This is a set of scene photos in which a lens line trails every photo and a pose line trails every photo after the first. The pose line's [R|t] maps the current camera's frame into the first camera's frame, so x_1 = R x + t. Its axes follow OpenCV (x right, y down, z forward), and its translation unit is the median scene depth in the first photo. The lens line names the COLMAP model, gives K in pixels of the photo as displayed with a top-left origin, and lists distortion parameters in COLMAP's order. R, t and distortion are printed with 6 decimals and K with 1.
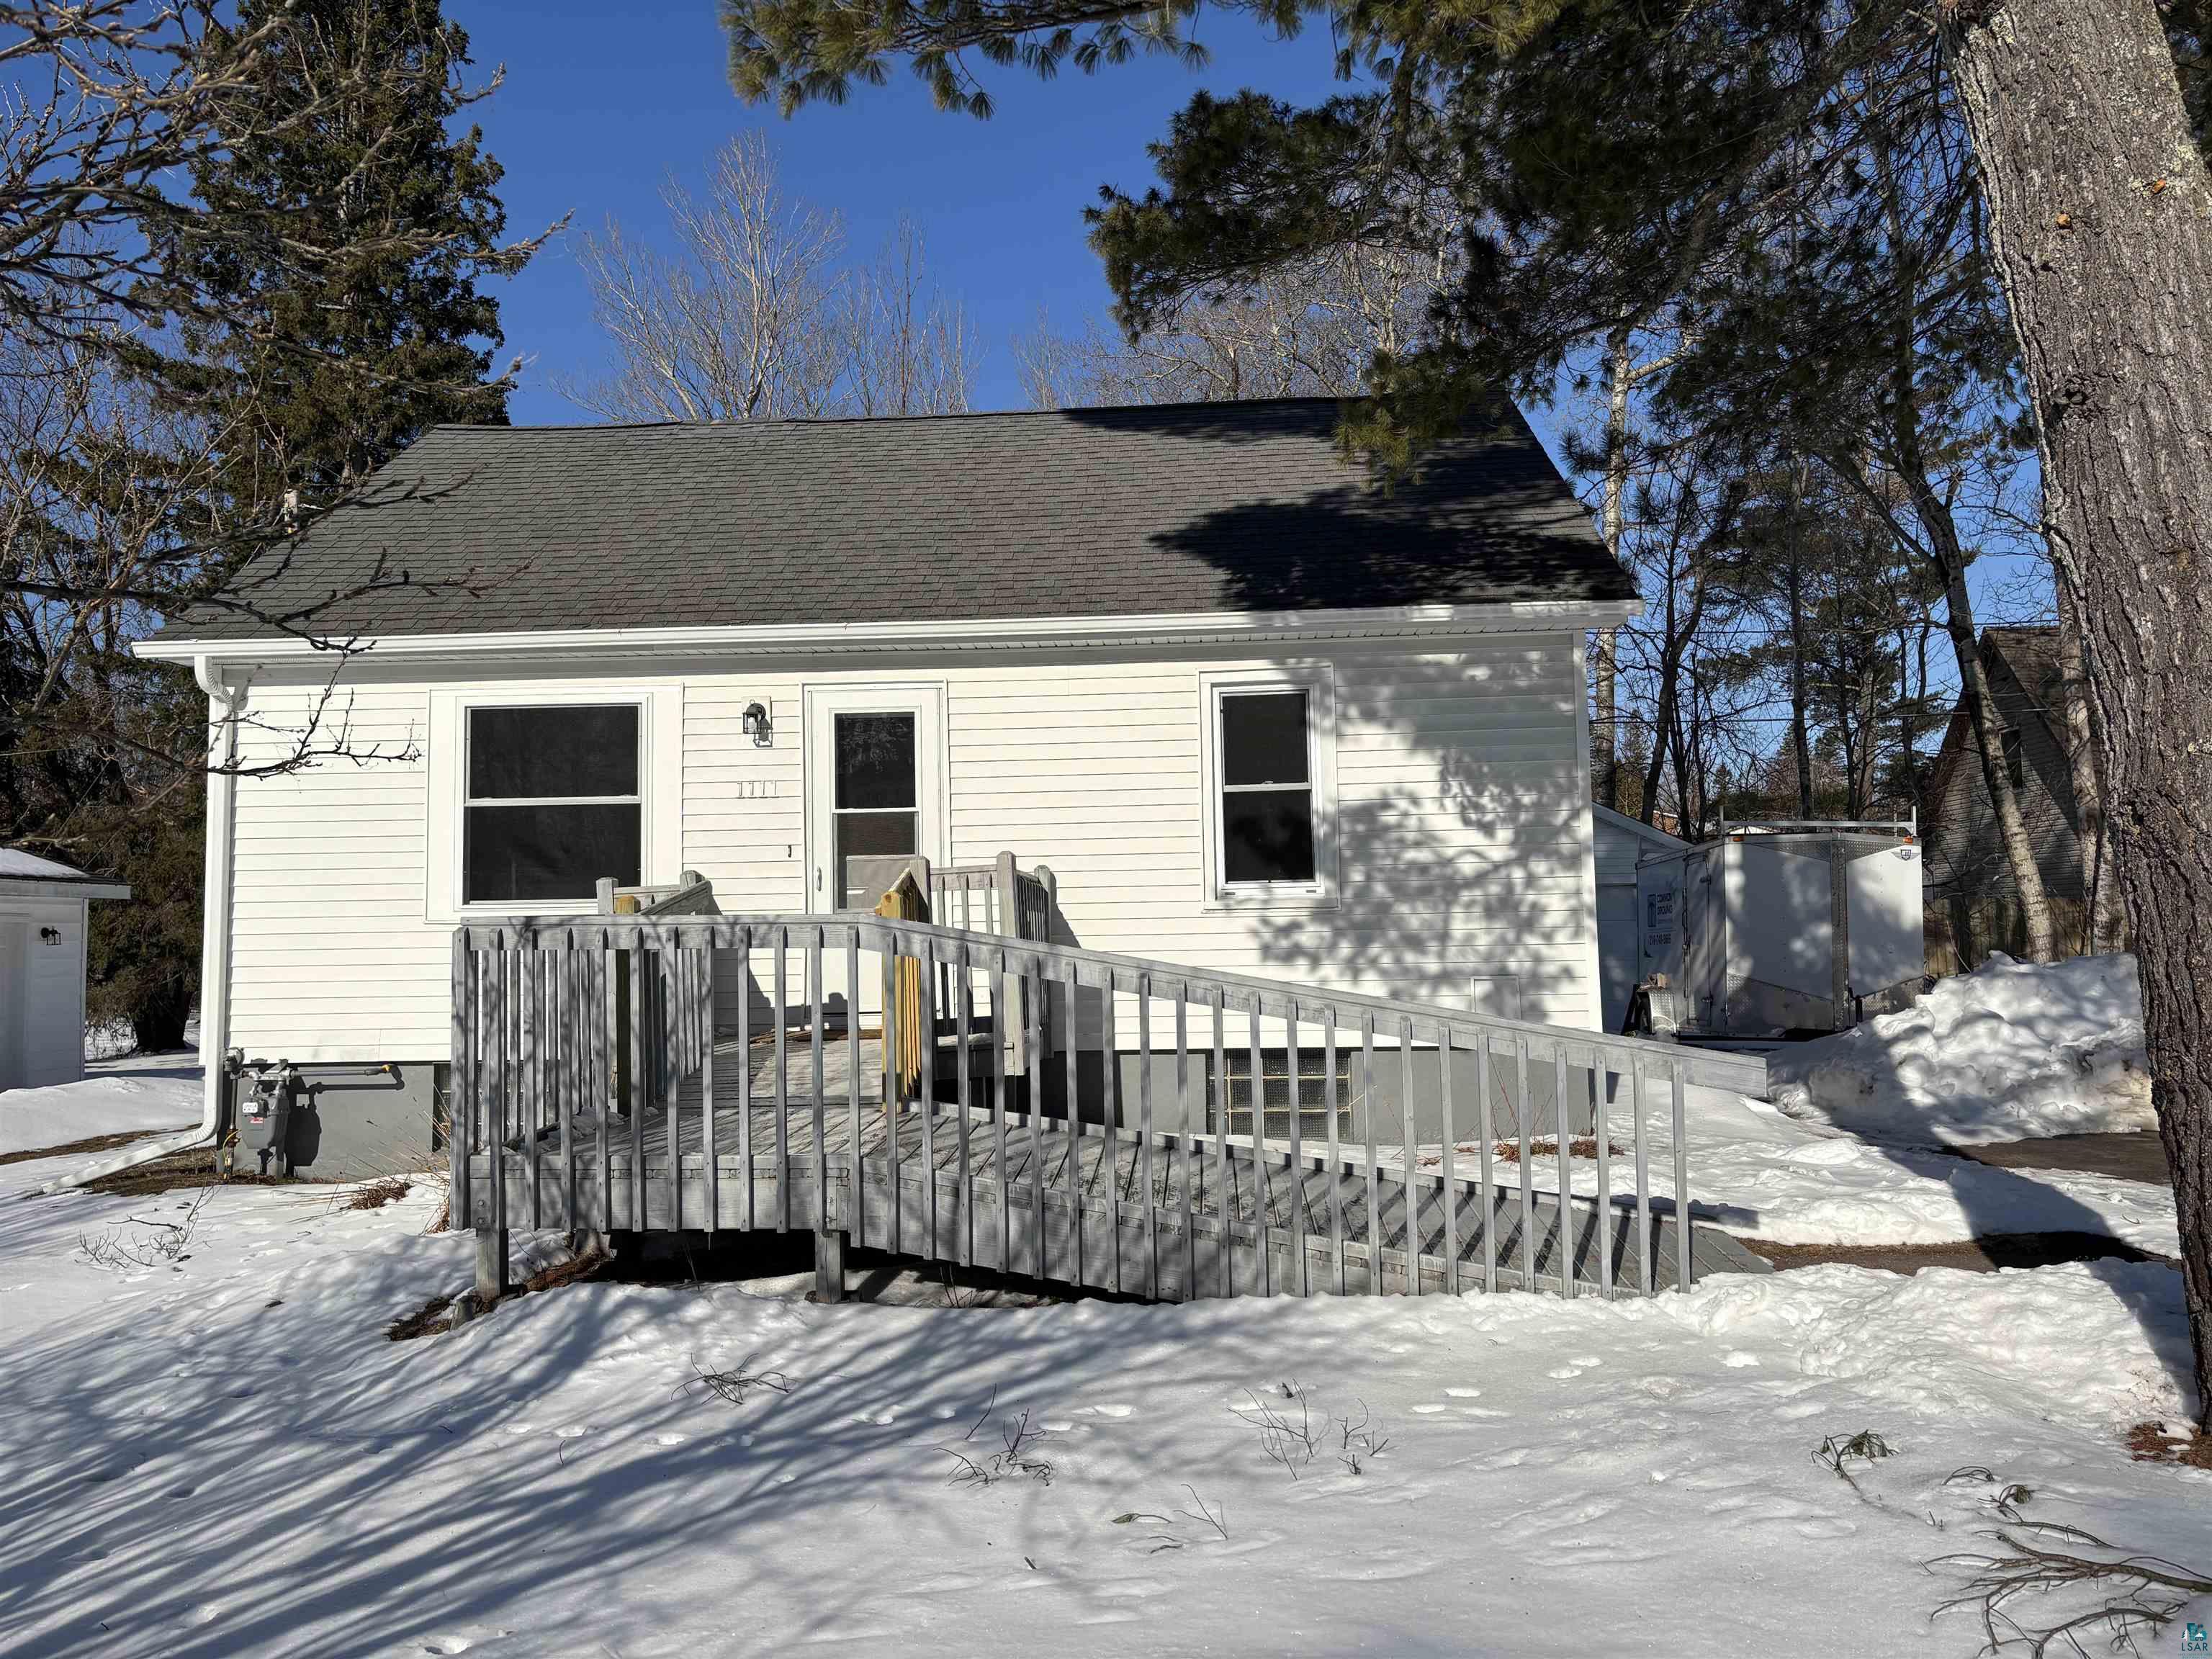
lens RADIAL K [[1625.1, 0, 1115.9], [0, 1625.1, 822.3], [0, 0, 1]] dist [0.023708, -0.028734]
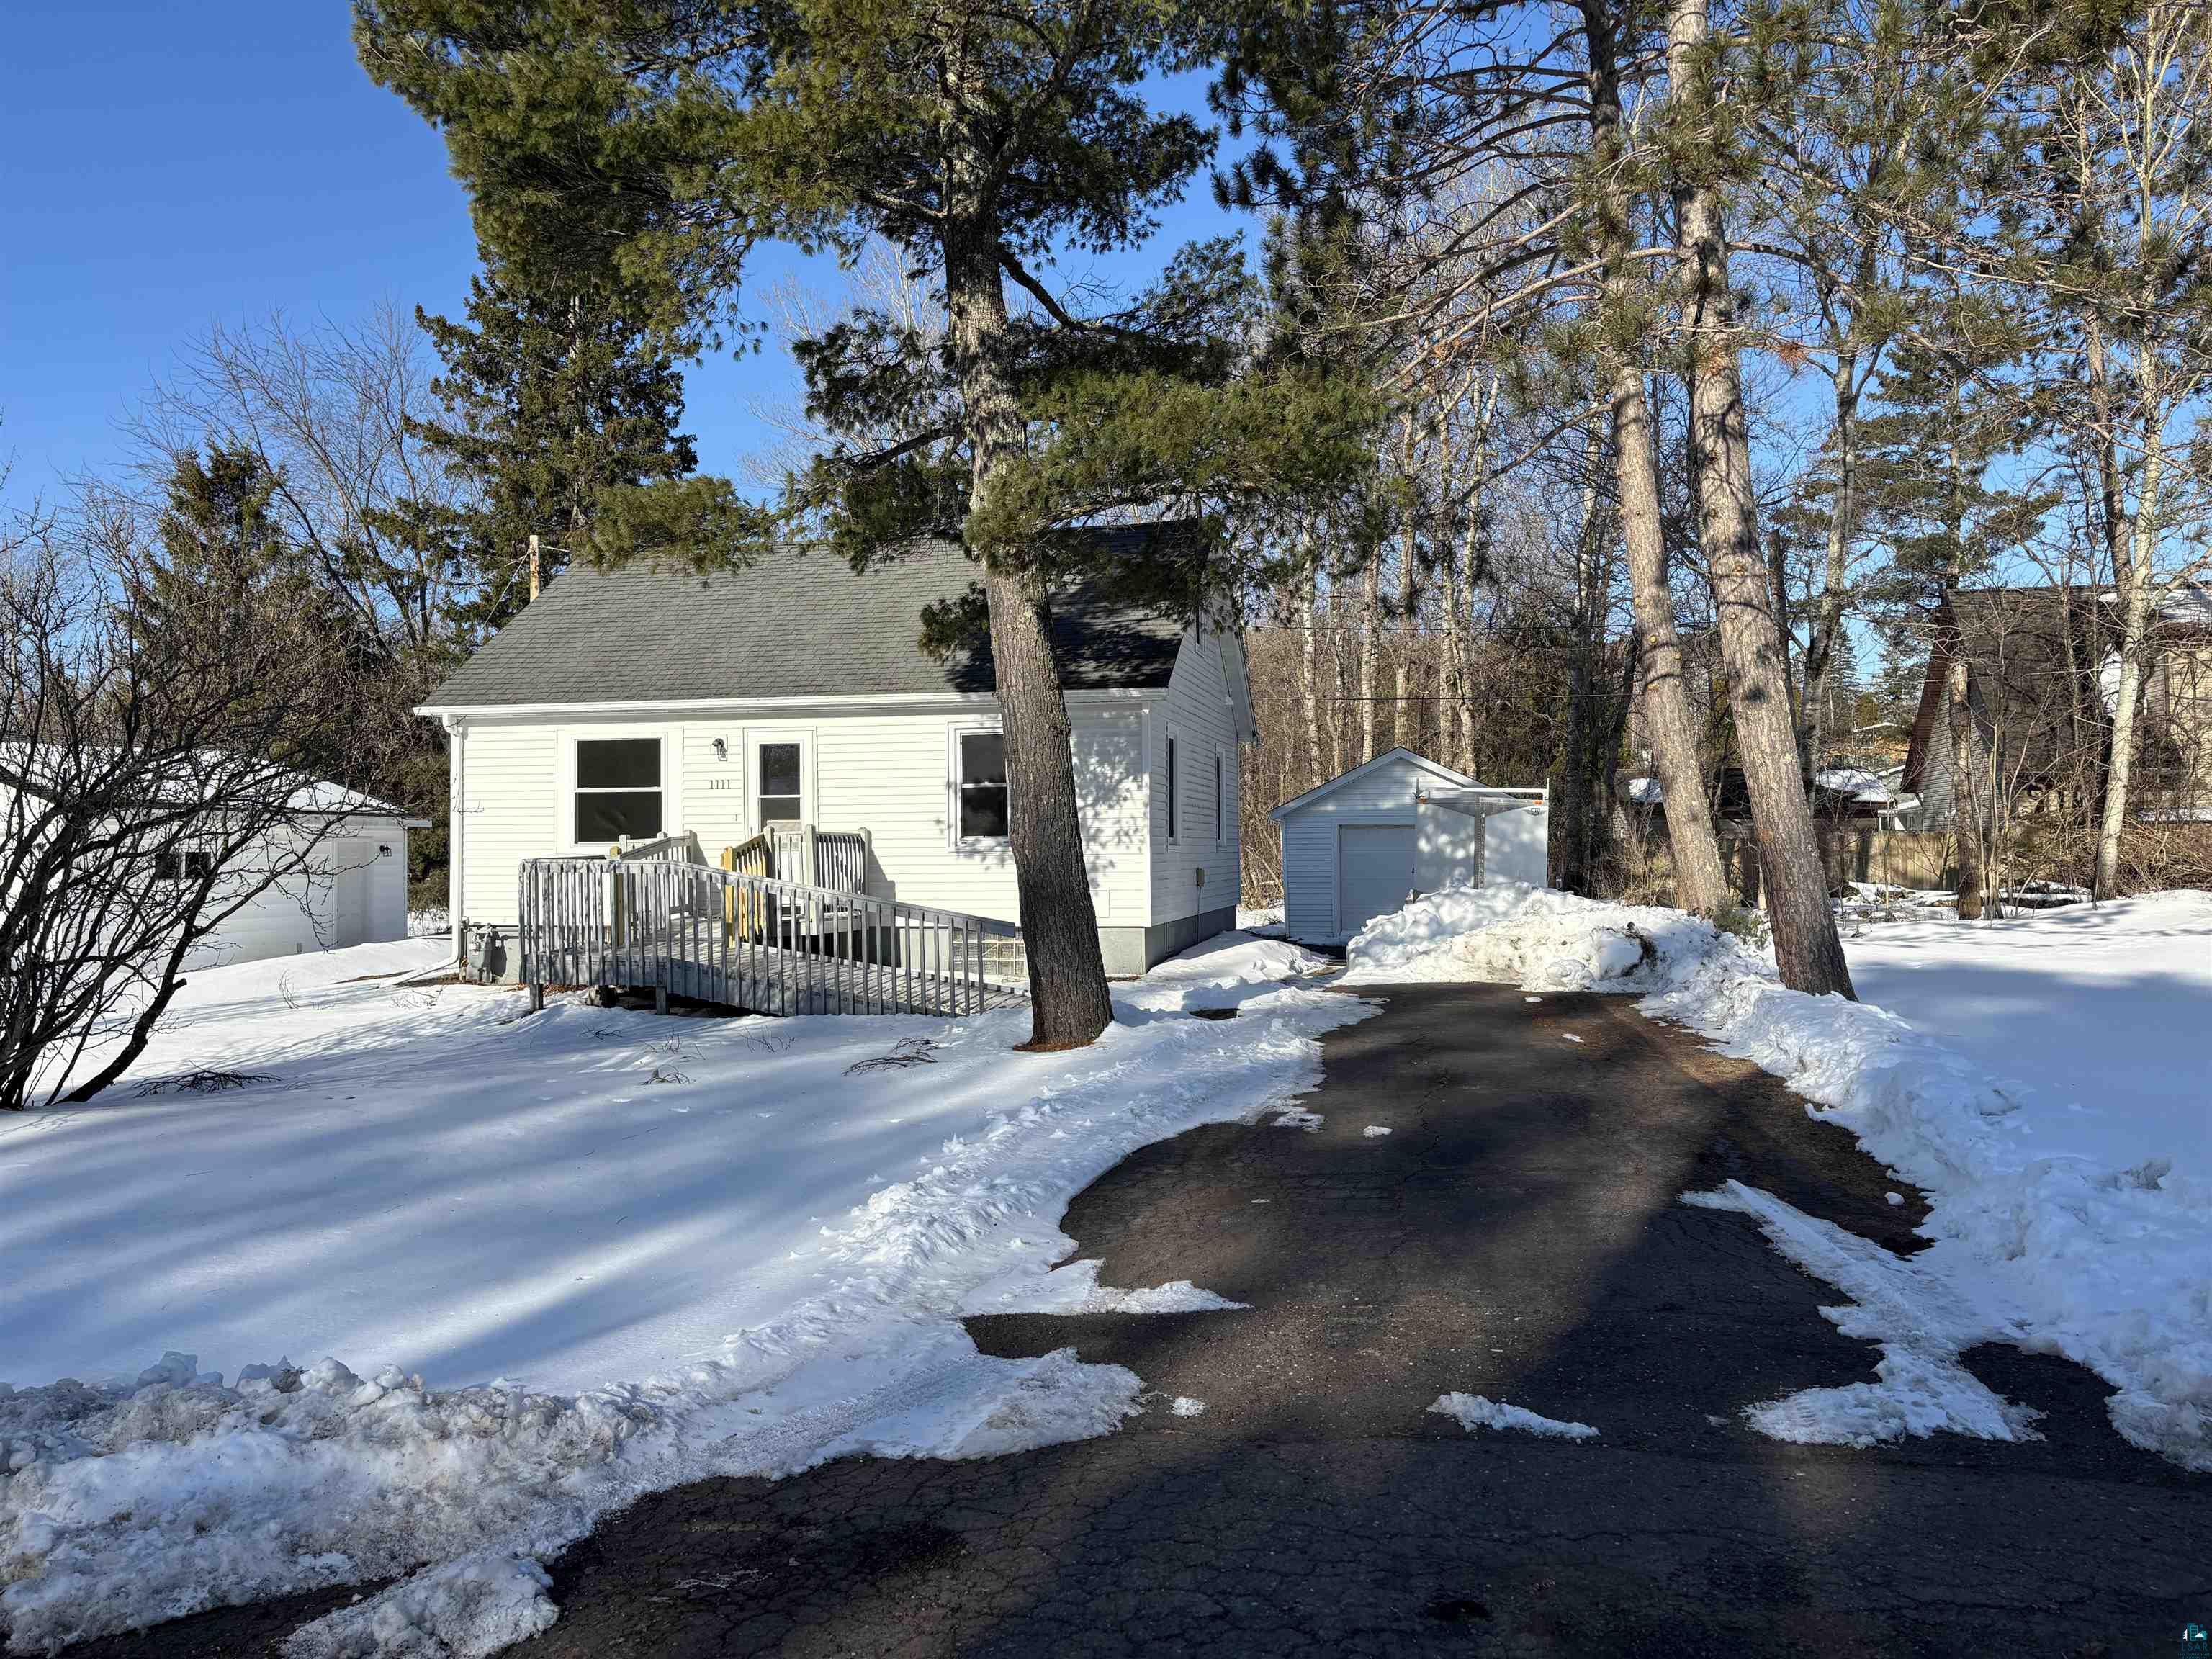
lens RADIAL K [[1625.1, 0, 1096.8], [0, 1625.1, 823.8], [0, 0, 1]] dist [0.023708, -0.028734]
pose [[0.984532, 0.009319, -0.174957, 0.529941], [0.001015, 0.998264, 0.058883, -0.083922], [0.175202, -0.058150, 0.982814, -0.757346]]
